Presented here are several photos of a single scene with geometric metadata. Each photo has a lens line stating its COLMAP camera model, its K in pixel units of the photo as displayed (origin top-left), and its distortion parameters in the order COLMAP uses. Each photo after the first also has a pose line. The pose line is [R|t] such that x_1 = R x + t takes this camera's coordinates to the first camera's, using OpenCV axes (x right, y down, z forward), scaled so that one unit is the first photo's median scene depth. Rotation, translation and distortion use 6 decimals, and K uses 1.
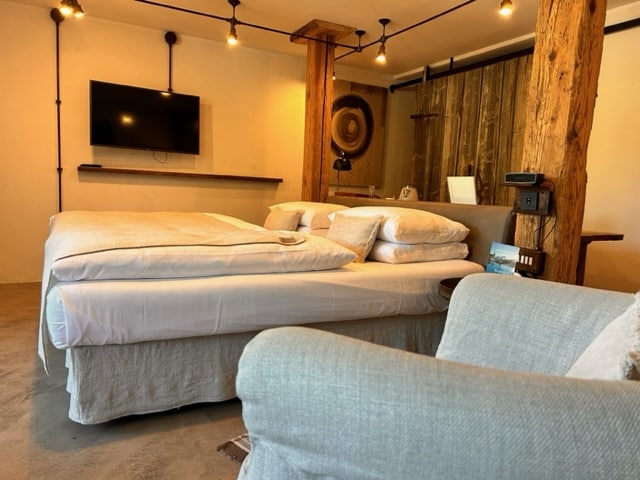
lens RADIAL K [[484.6, 0, 319.2], [0, 484.6, 243.9], [0, 0, 1]] dist [0.055715, -0.059470]
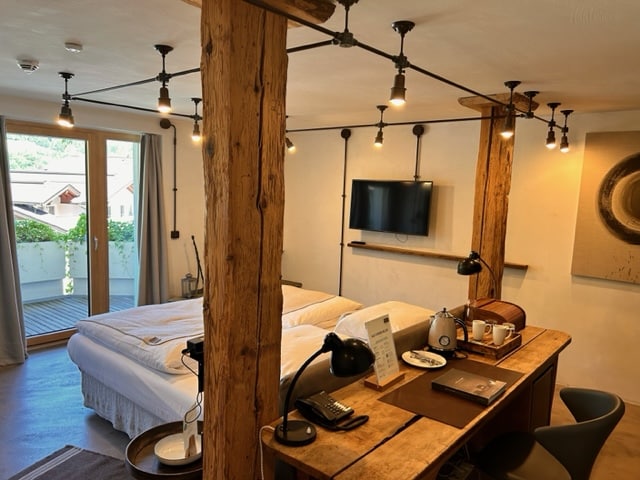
lens RADIAL K [[484.6, 0, 319.2], [0, 484.6, 243.9], [0, 0, 1]] dist [0.055715, -0.059470]
pose [[0.336165, 0.080821, -0.938329, 0.659009], [-0.118678, 0.992004, 0.042926, -0.189247], [0.934296, 0.096928, 0.343069, 0.445584]]
